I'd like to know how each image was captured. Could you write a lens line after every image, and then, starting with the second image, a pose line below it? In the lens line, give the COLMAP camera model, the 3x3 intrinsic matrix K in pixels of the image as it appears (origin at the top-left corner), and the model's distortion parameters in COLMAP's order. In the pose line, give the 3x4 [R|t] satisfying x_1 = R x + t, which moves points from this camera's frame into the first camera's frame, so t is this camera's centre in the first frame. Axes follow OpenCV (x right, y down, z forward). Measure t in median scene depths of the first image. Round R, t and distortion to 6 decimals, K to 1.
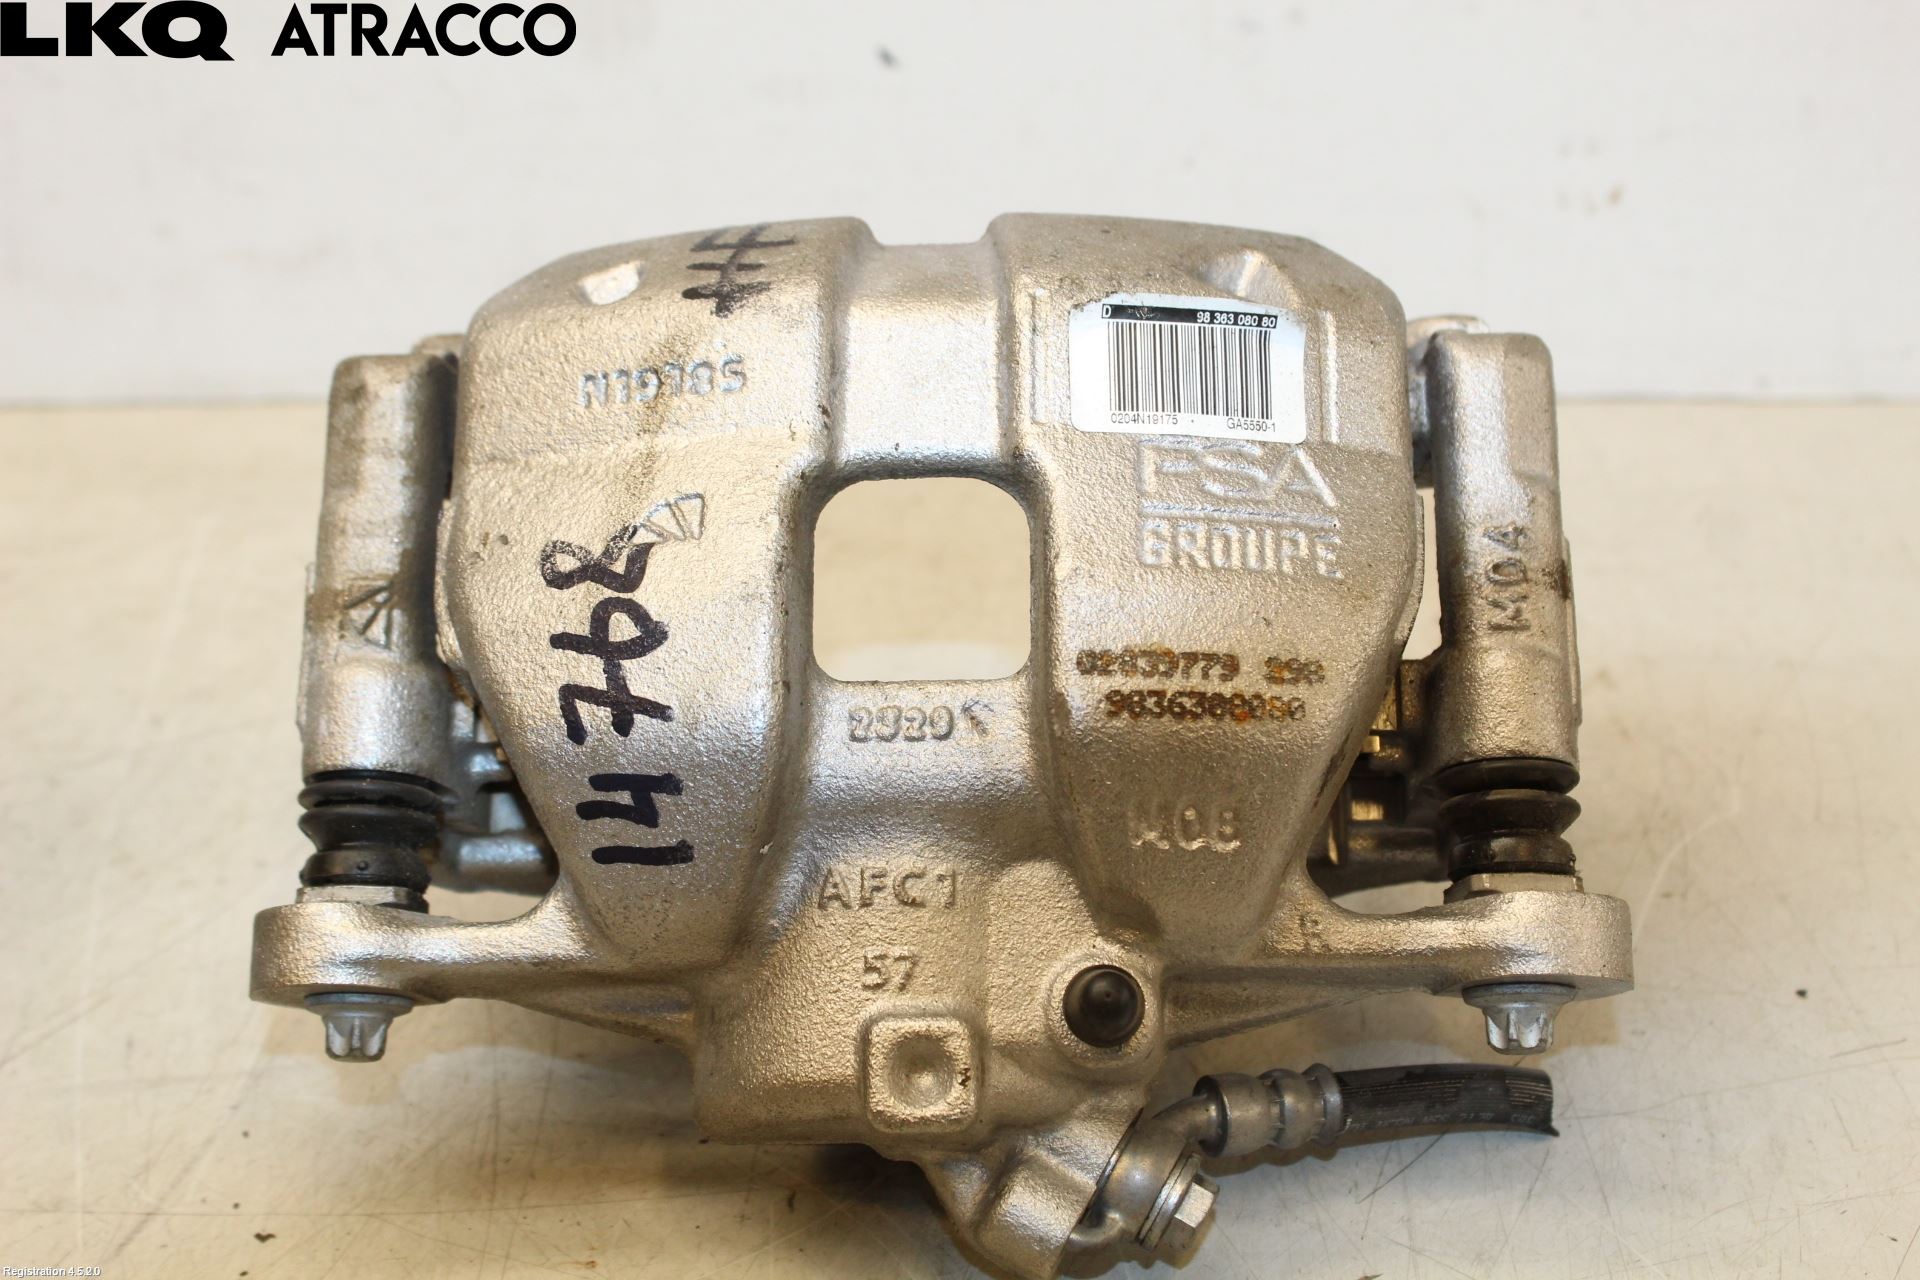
lens RADIAL K [[2876.2, 0, 963.5], [0, 2876.2, 639.0], [0, 0, 1]] dist [0.007535, 0.000000]
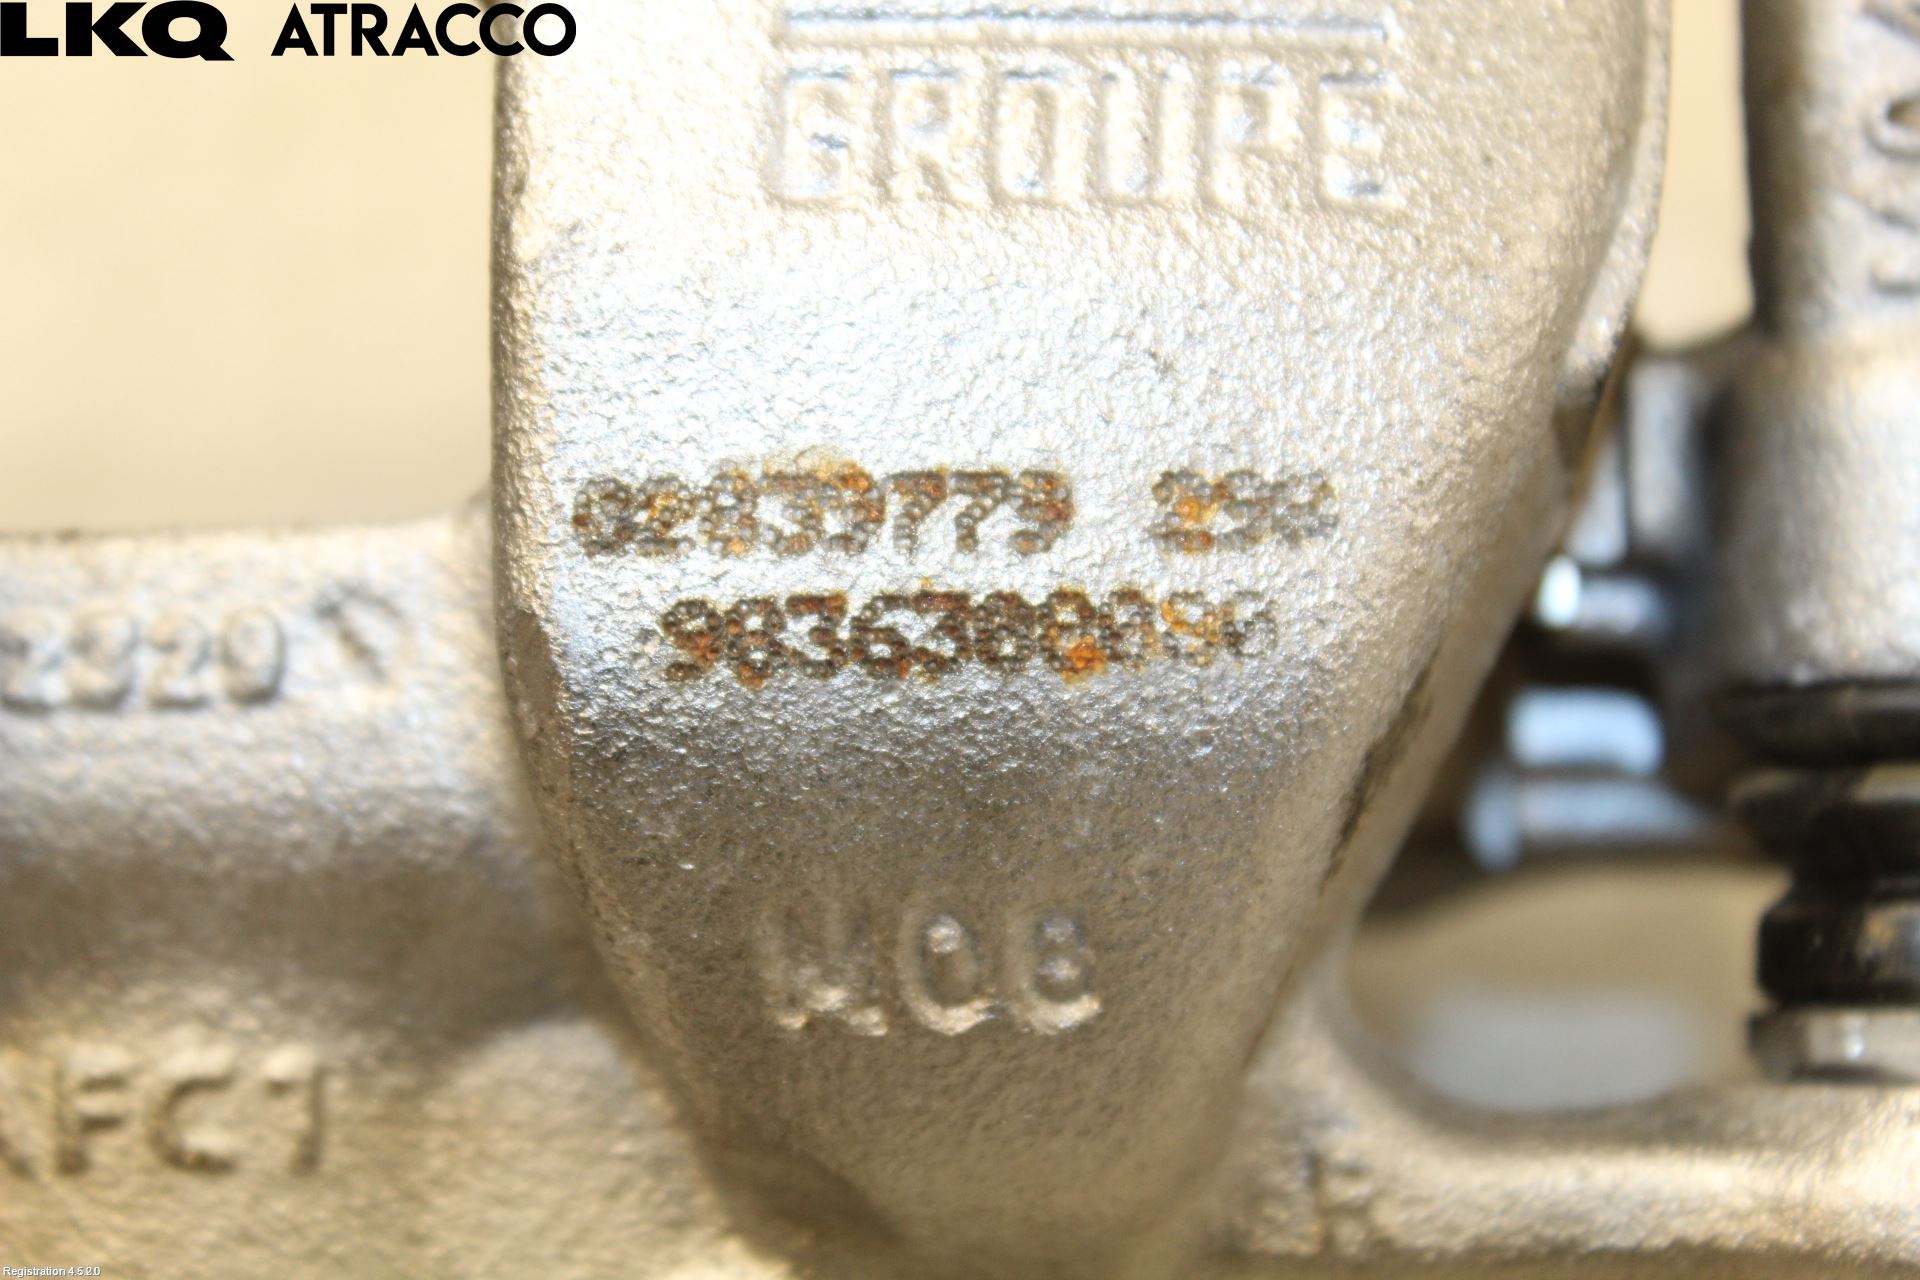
lens RADIAL K [[4394.6, 0, 953.3], [0, 4394.6, 642.3], [0, 0, 1]] dist [0.112824, 0.000000]
pose [[0.996478, -0.024623, -0.080156, 0.119401], [0.039560, 0.980894, 0.190480, -0.070511], [0.073934, -0.192980, 0.978413, 0.485441]]
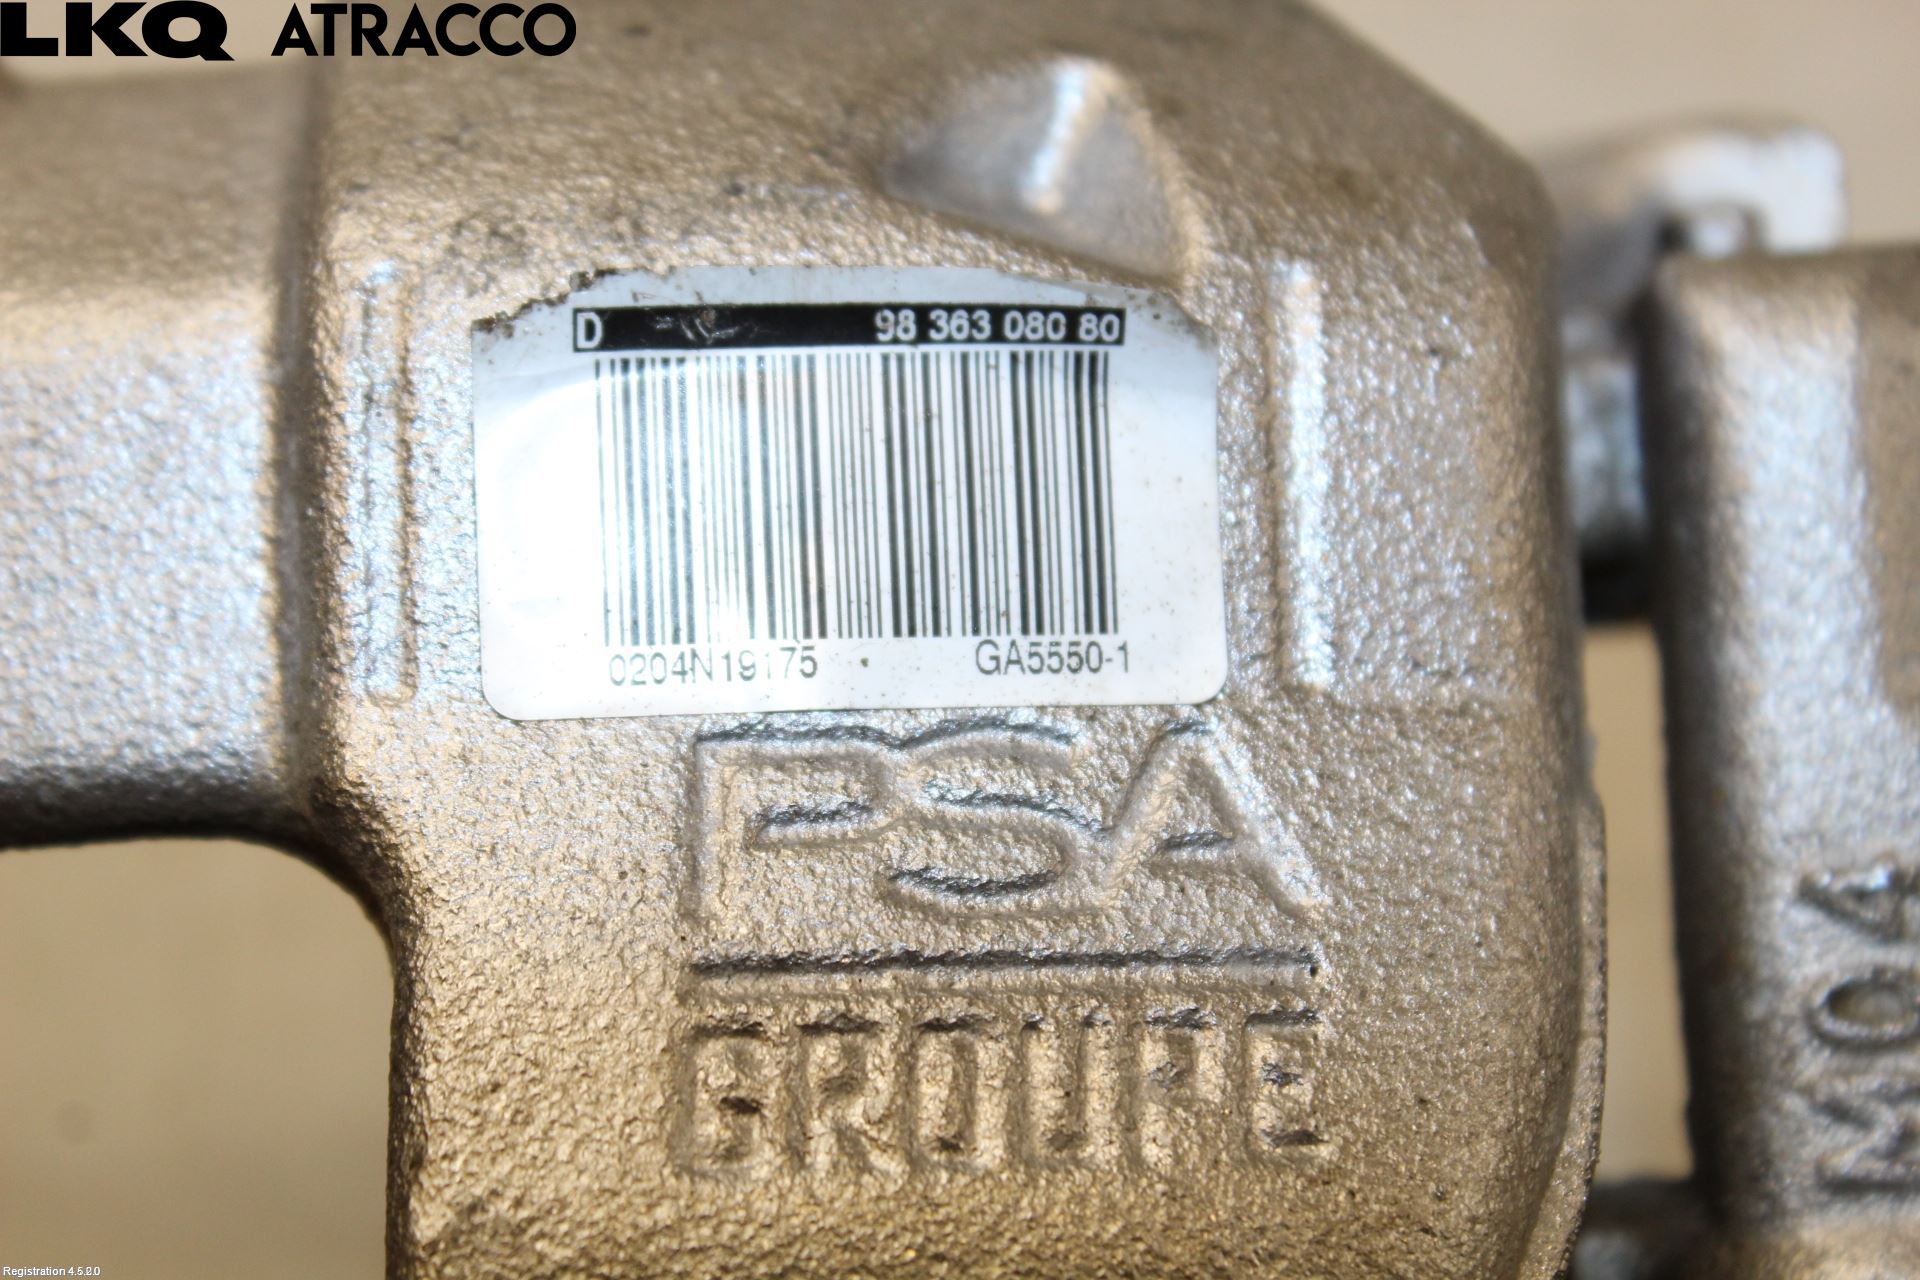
lens RADIAL K [[4394.6, 0, 966.1], [0, 4394.6, 632.8], [0, 0, 1]] dist [0.112824, 0.000000]
pose [[0.997313, -0.040949, -0.060749, 0.122739], [0.048179, 0.991265, 0.122771, -0.141132], [0.055191, -0.125368, 0.990574, 0.515419]]
